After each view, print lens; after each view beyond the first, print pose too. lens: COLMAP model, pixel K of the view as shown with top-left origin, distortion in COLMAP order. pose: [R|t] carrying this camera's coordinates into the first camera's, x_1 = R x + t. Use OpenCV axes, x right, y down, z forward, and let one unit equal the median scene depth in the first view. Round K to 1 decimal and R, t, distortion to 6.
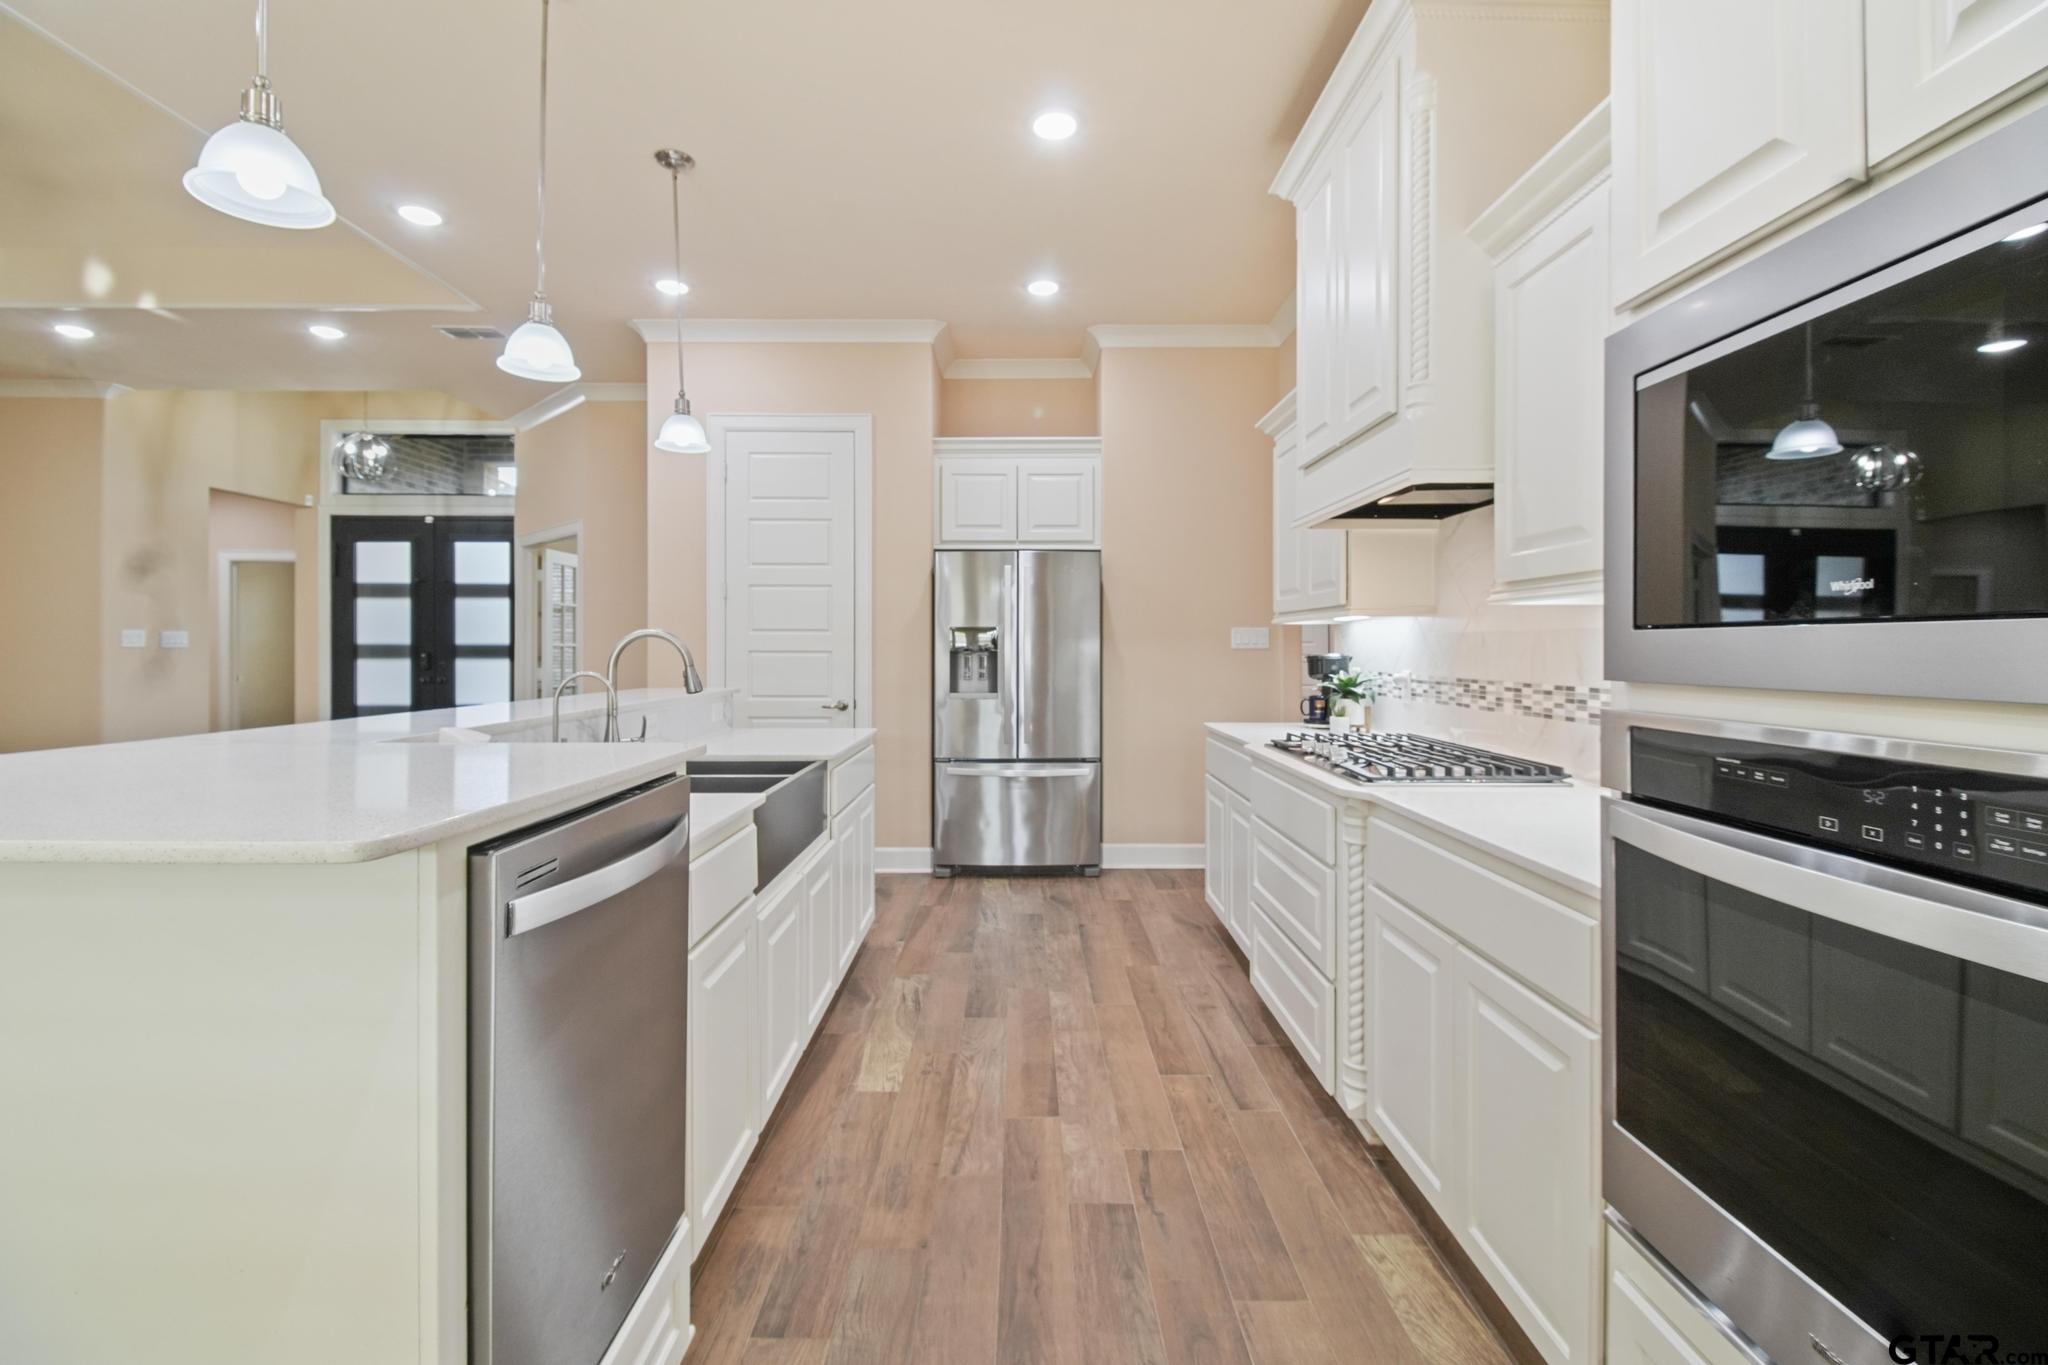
lens RADIAL K [[902.5, 0, 1026.4], [0, 902.5, 647.9], [0, 0, 1]] dist [0.017304, -0.014224]
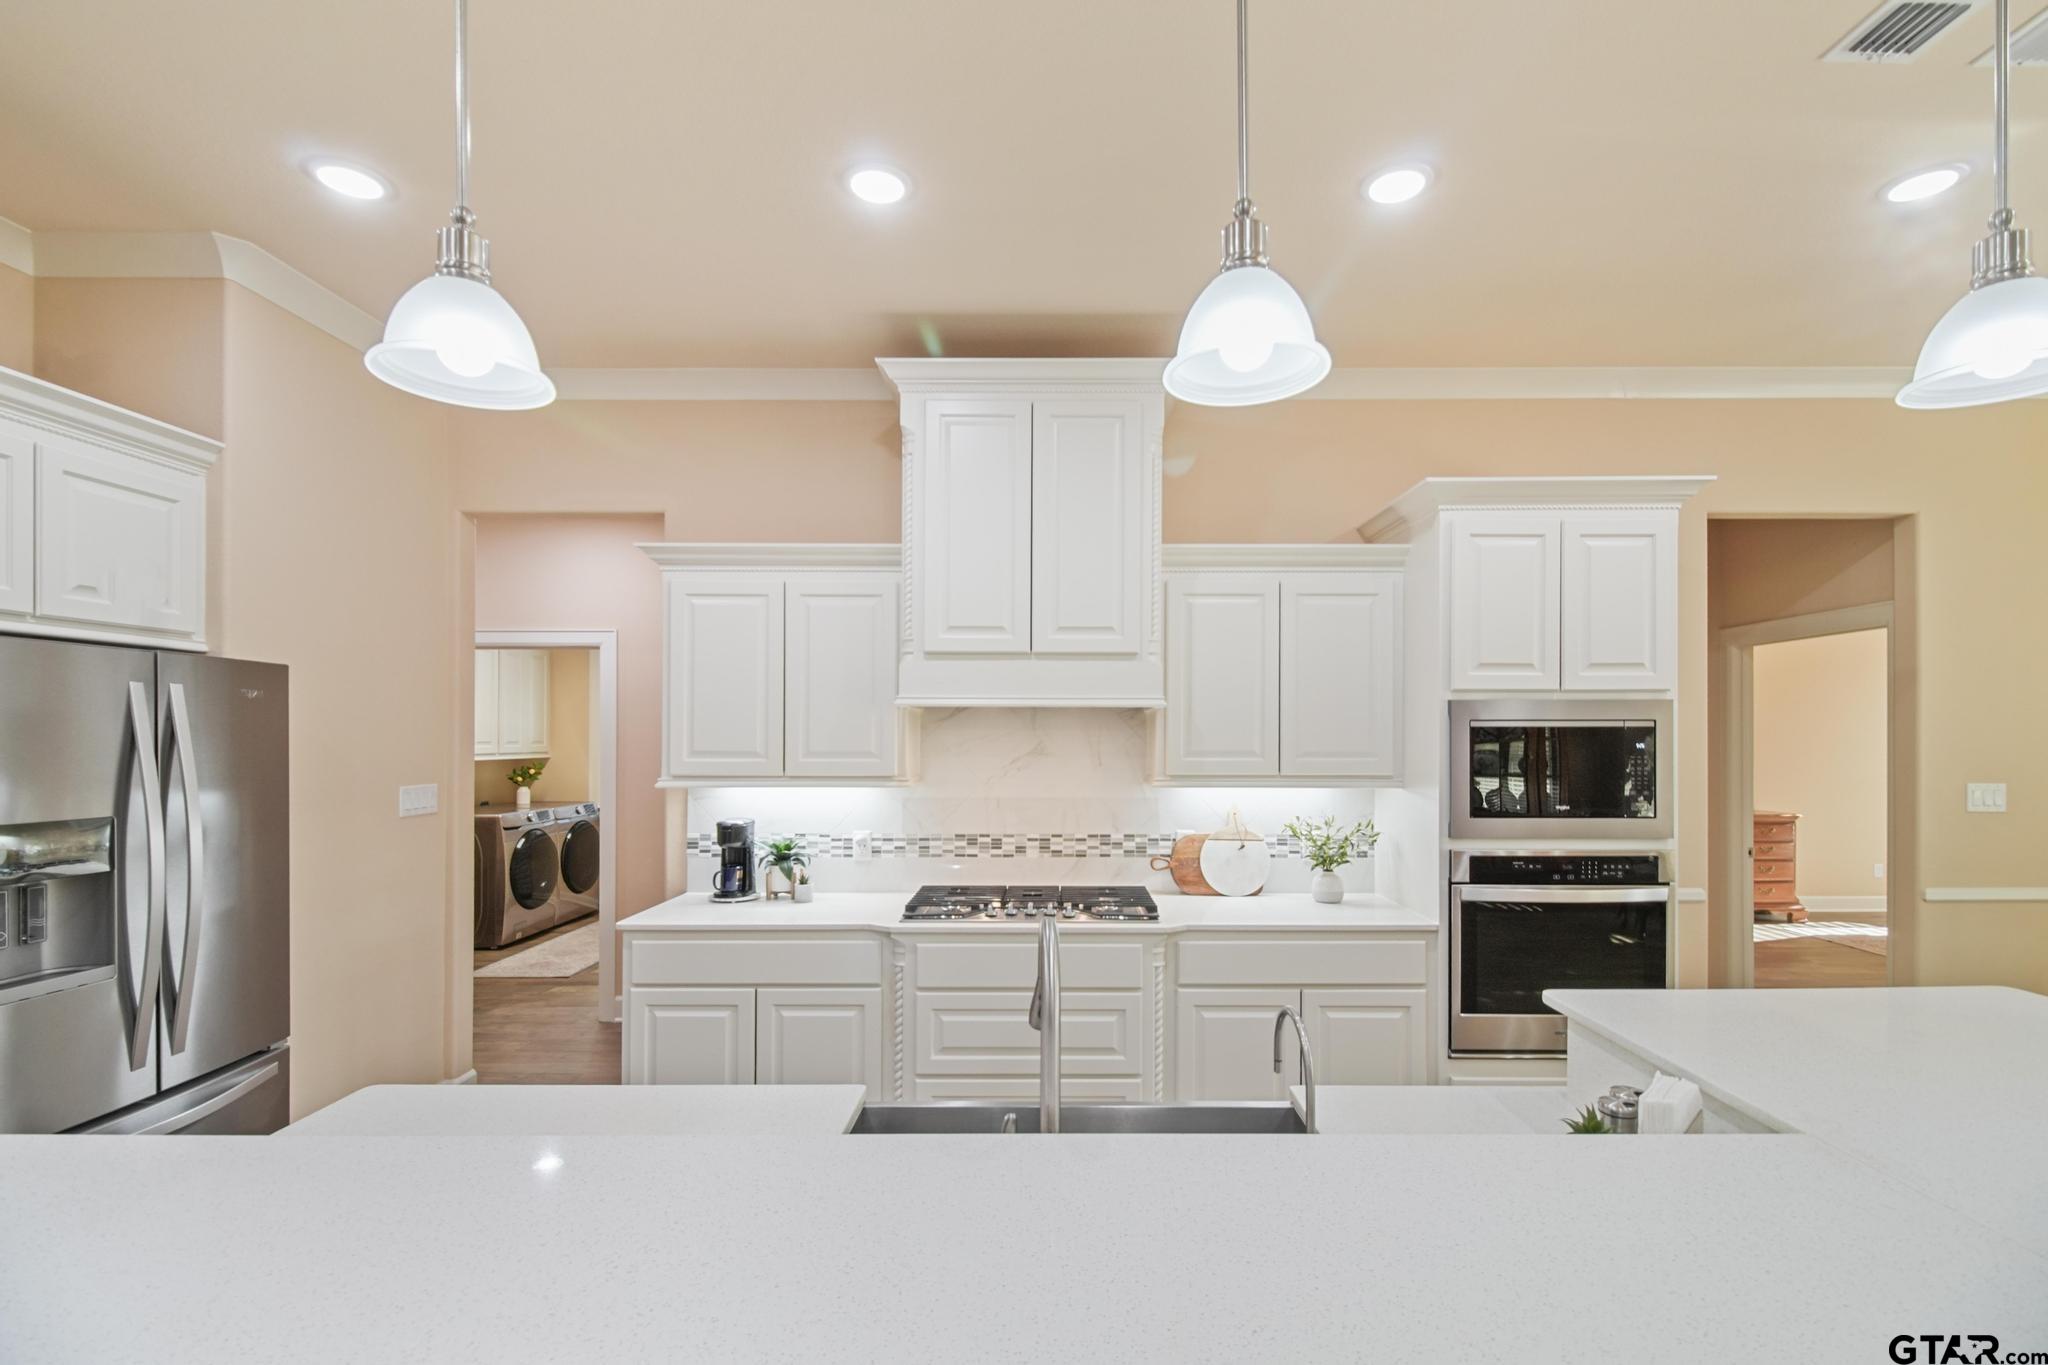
lens RADIAL K [[928.7, 0, 1077.1], [0, 928.7, 735.3], [0, 0, 1]] dist [0.009518, -0.000097]
pose [[0.010309, -0.001557, 0.999946, -0.652039], [0.000657, 0.999999, 0.001551, -0.085627], [-0.999947, 0.000641, 0.010310, 0.684511]]
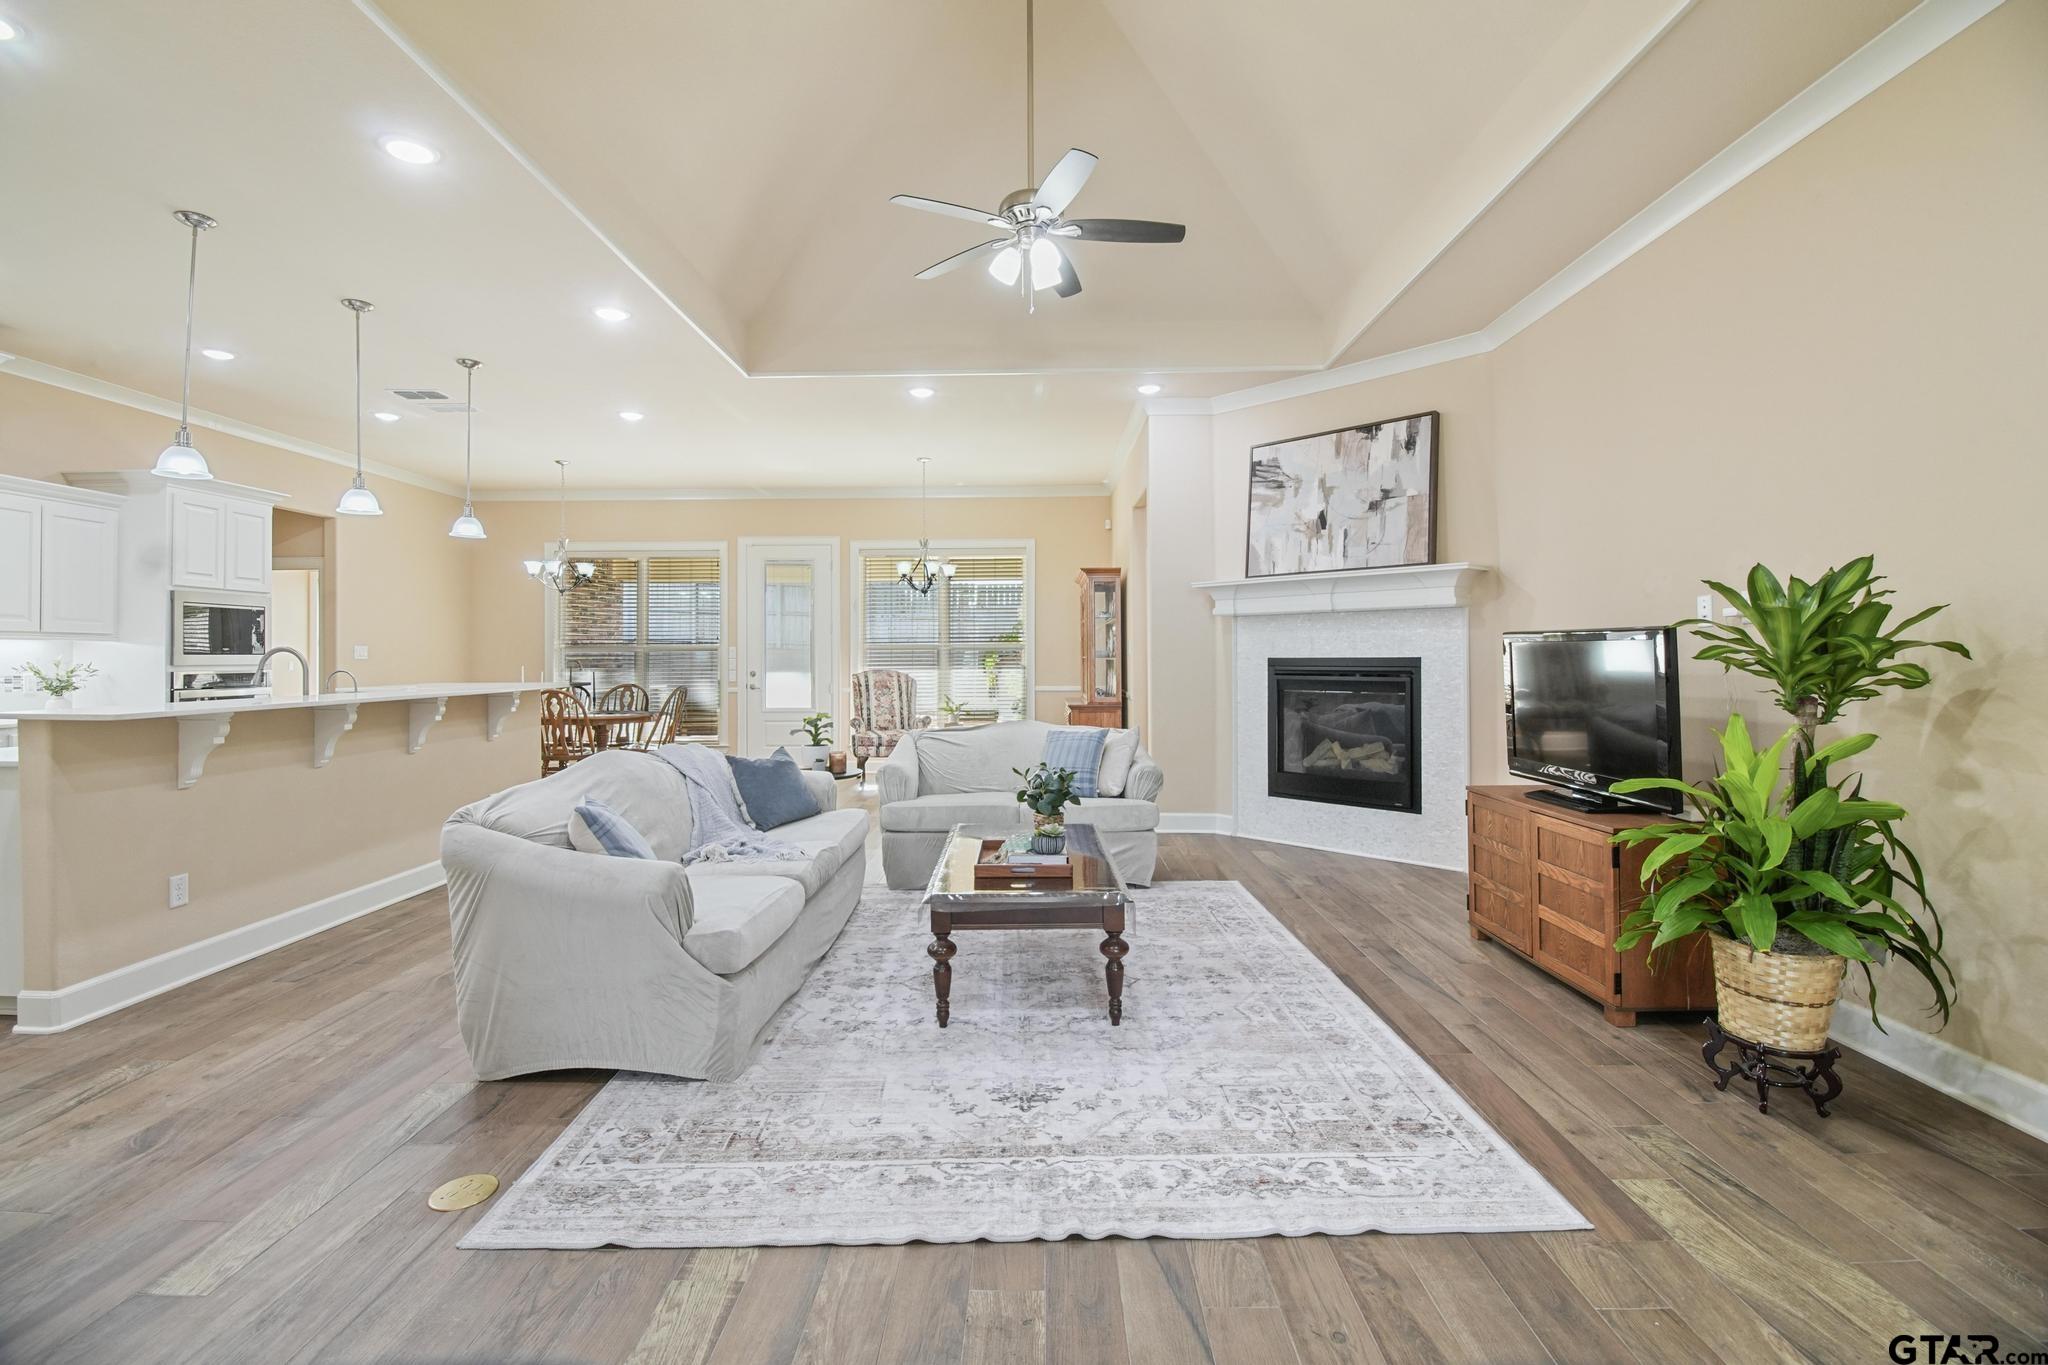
lens RADIAL K [[902.5, 0, 1026.4], [0, 902.5, 647.9], [0, 0, 1]] dist [0.017304, -0.014224]
pose [[-0.999776, 0.001708, 0.021109, -1.286286], [0.001542, 0.999968, -0.007863, -0.002603], [-0.021122, -0.007828, -0.999746, 1.881713]]
